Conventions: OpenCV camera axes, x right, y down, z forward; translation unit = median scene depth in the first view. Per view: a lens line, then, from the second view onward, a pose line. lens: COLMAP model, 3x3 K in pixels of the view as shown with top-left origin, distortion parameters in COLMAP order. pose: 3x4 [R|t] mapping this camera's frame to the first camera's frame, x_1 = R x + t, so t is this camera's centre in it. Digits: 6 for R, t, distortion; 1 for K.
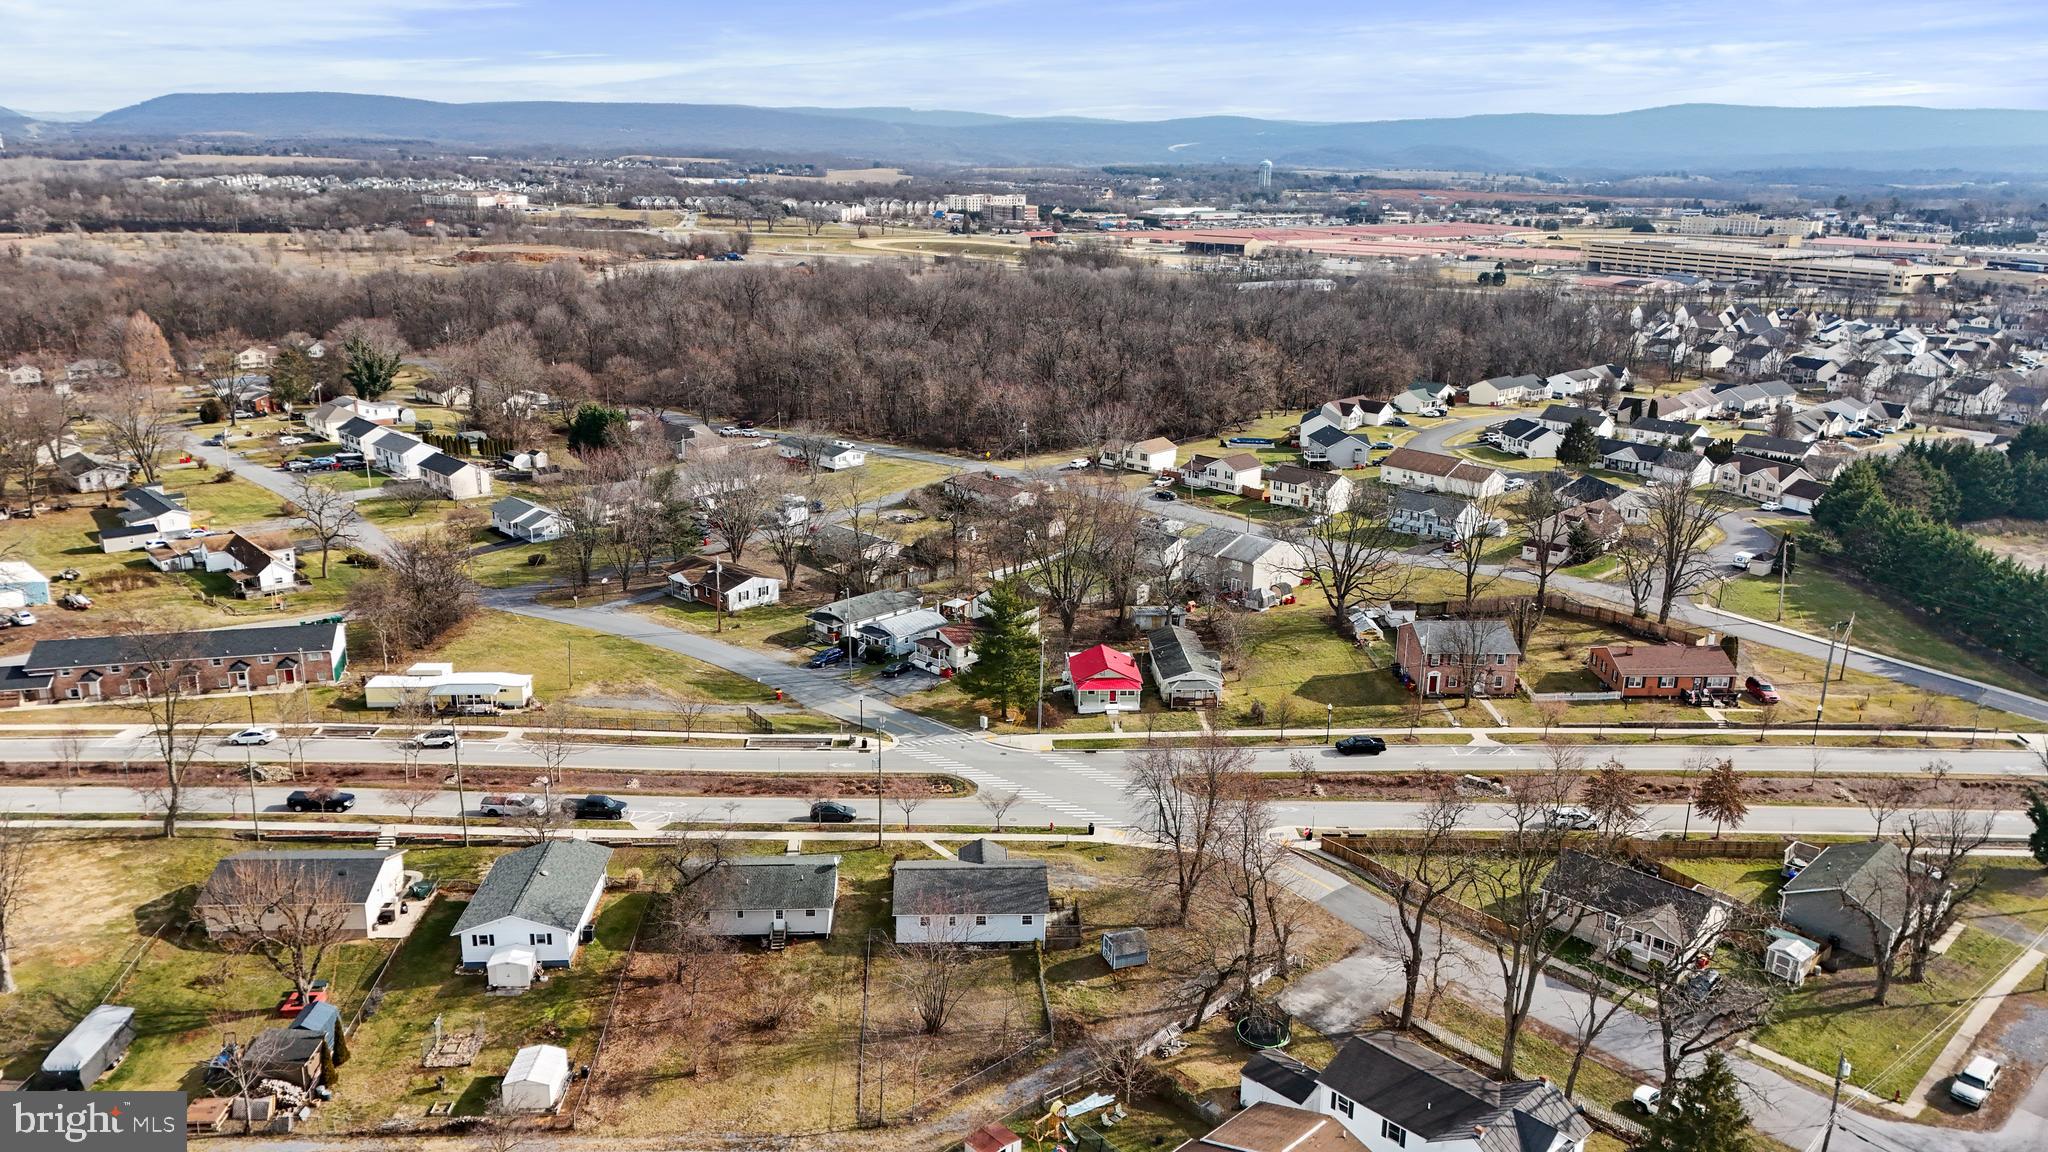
lens RADIAL K [[1487.3, 0, 1024.0], [0, 1487.3, 576.0], [0, 0, 1]] dist [0.093485, -0.106236]
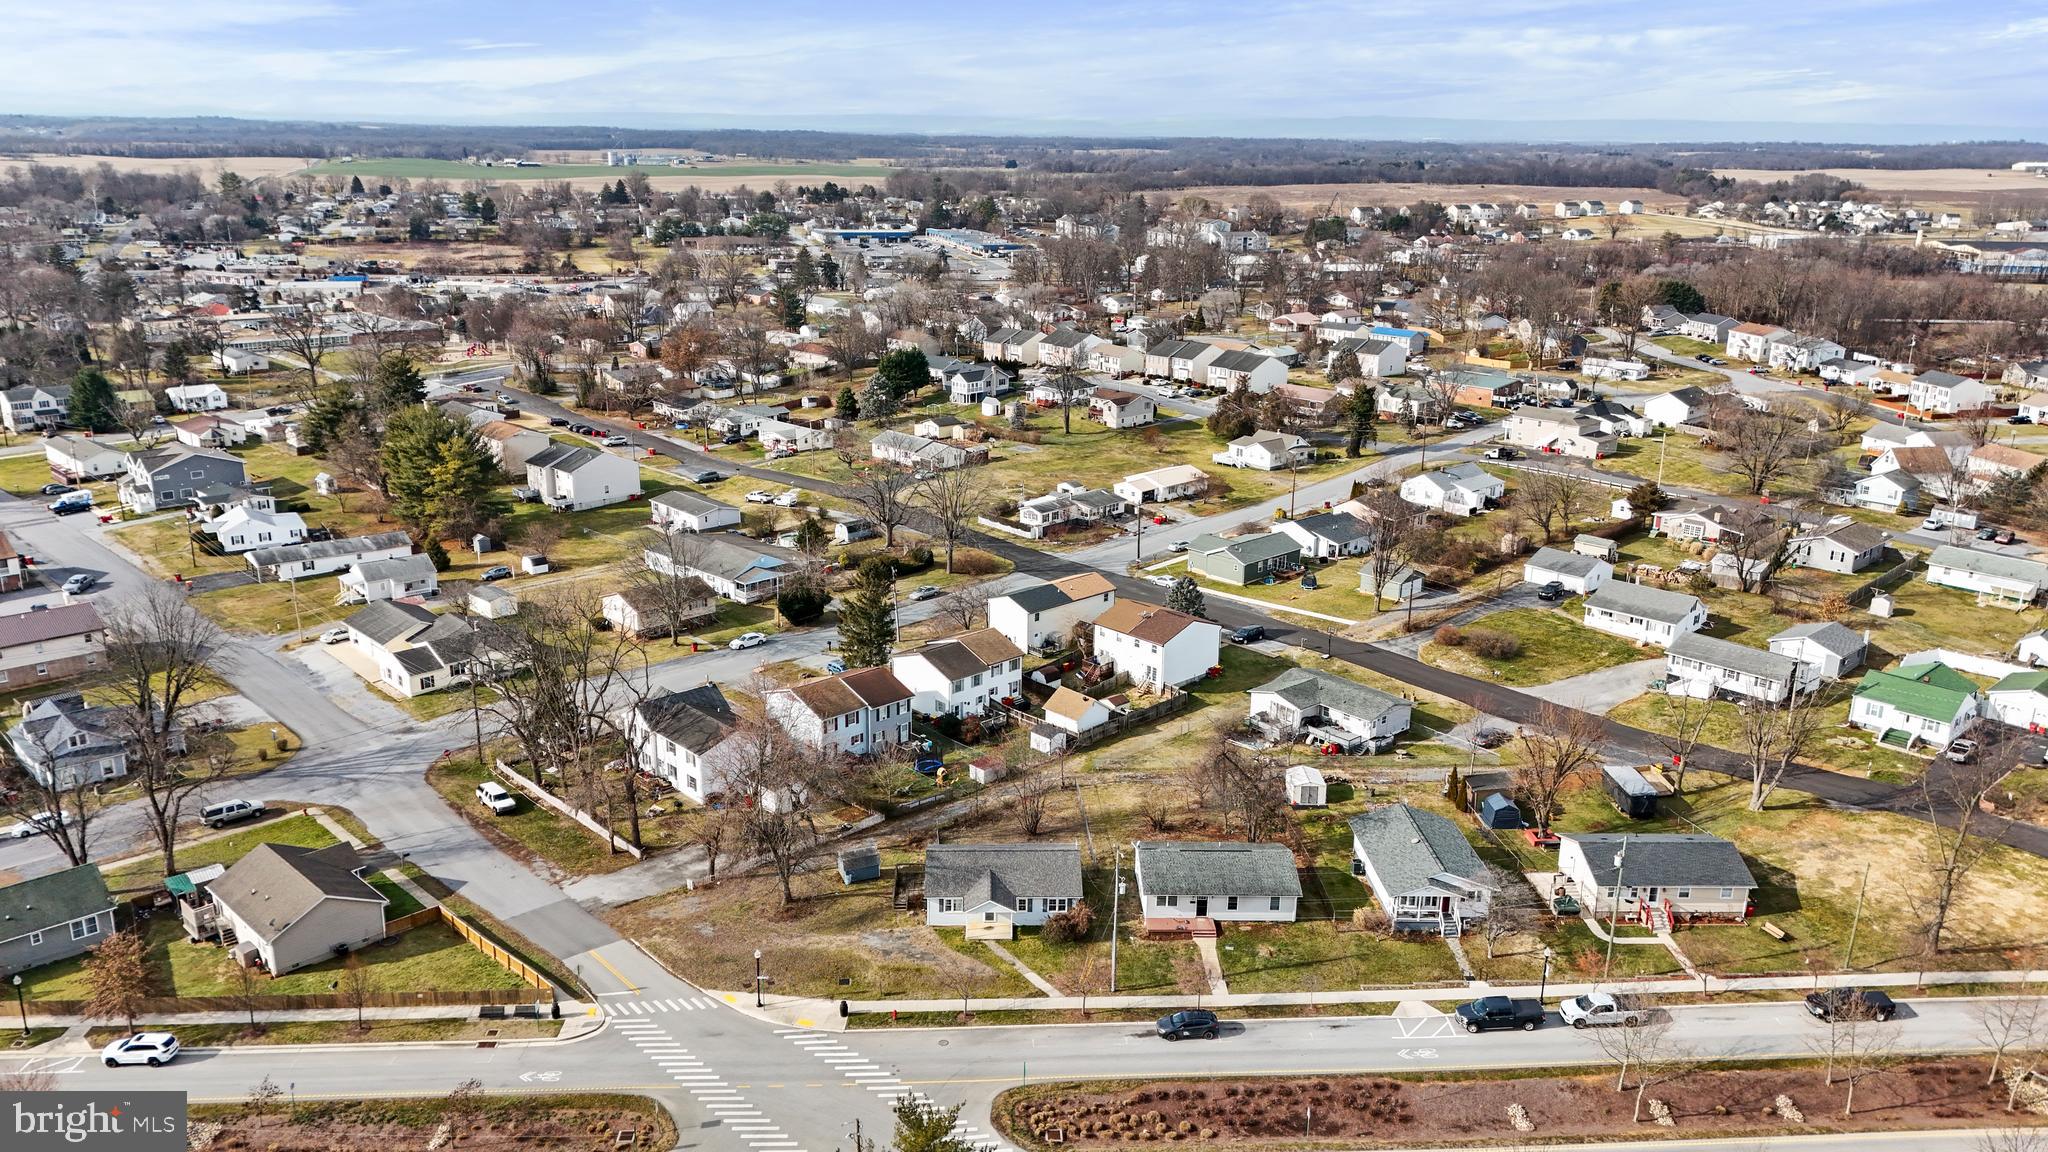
lens RADIAL K [[1487.3, 0, 1024.0], [0, 1487.3, 576.0], [0, 0, 1]] dist [0.093485, -0.106236]
pose [[-0.999286, -0.036611, 0.009380, -0.038174], [-0.025613, 0.838548, 0.544225, -0.364213], [-0.027790, 0.543596, -0.838887, 1.269500]]
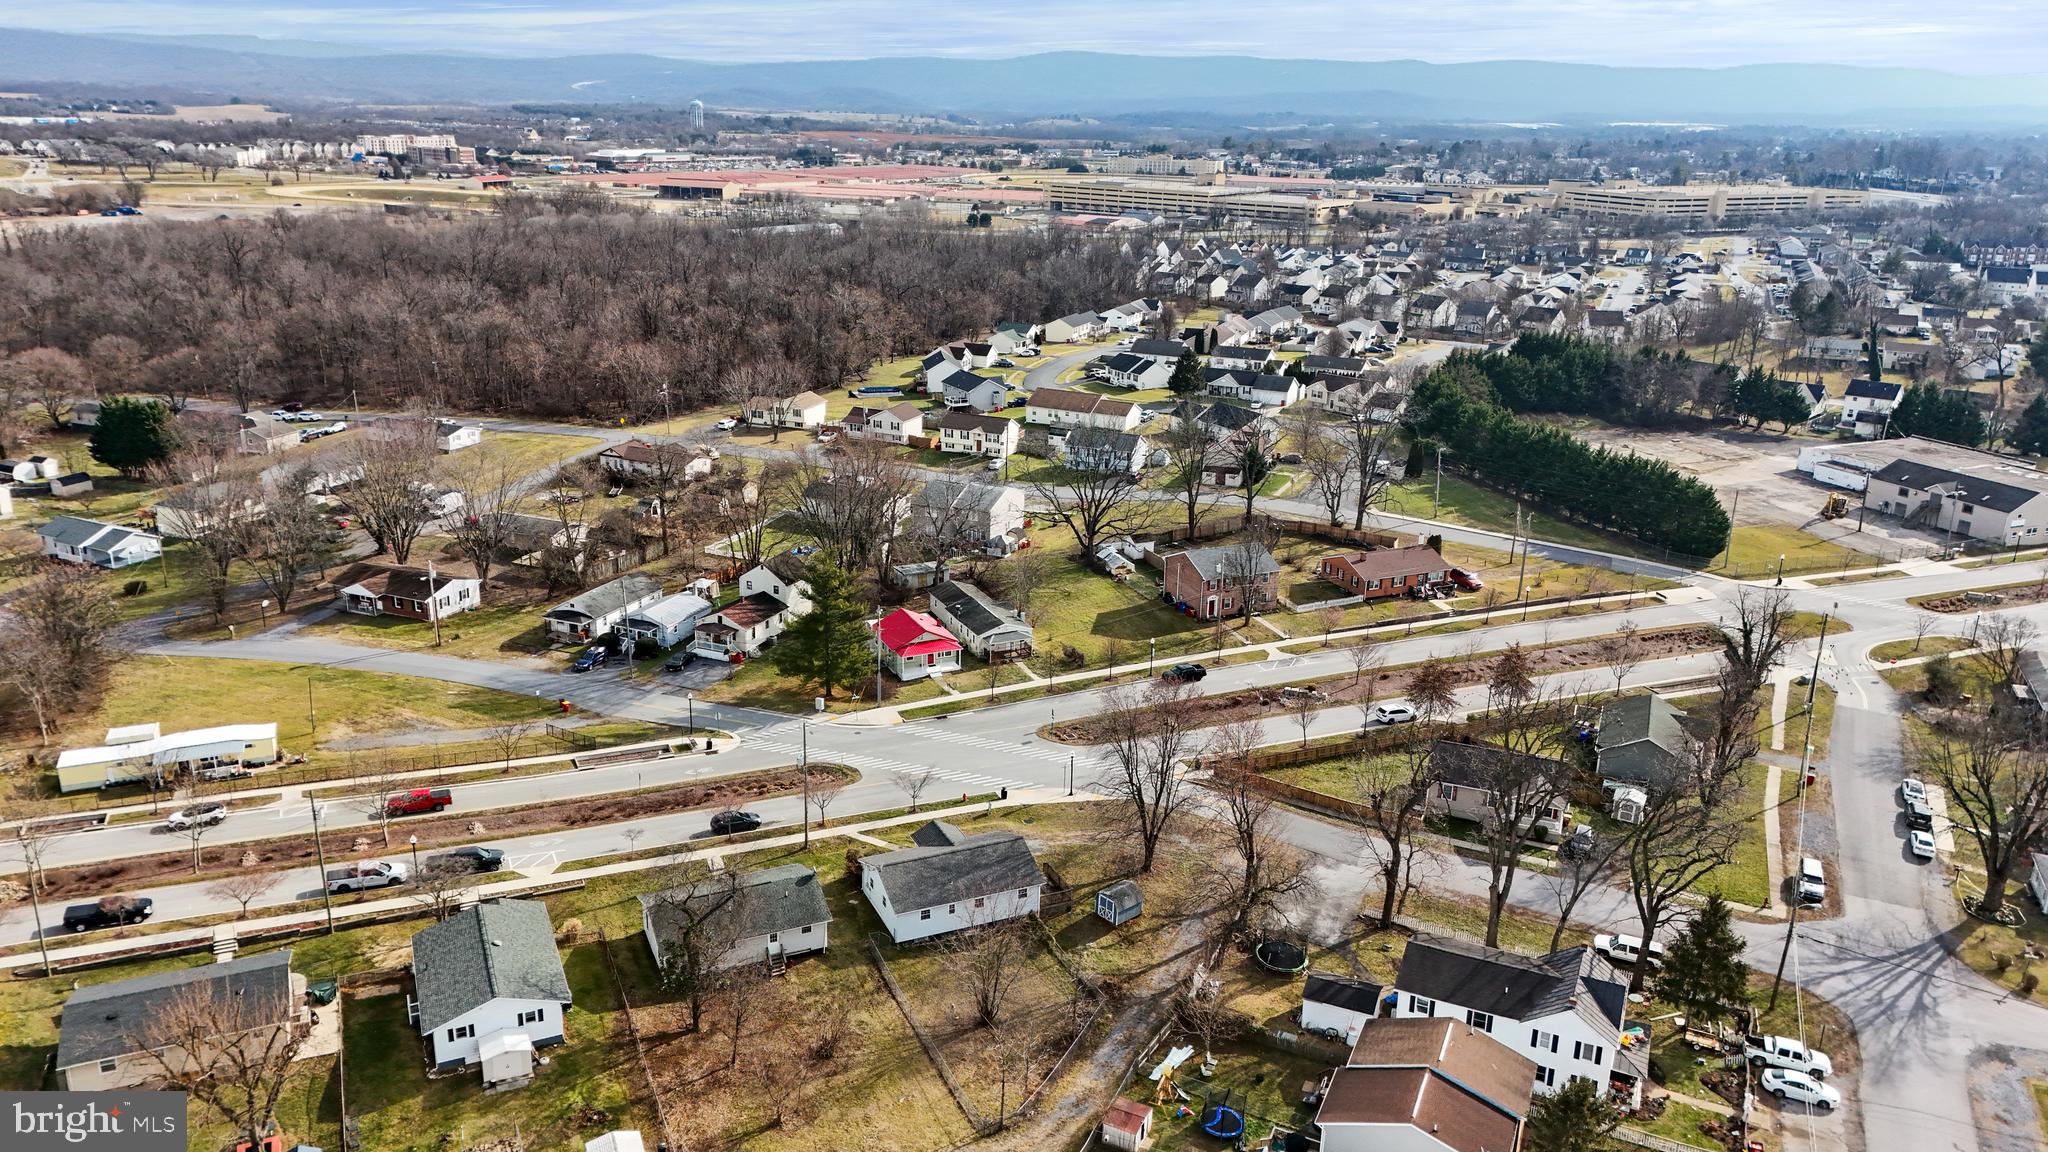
lens RADIAL K [[1487.3, 0, 1024.0], [0, 1487.3, 576.0], [0, 0, 1]] dist [0.093485, -0.106236]
pose [[0.931201, -0.110055, 0.347495, -0.225162], [0.097388, 0.993793, 0.053766, -0.021104], [-0.351255, -0.016225, 0.936139, 0.061448]]
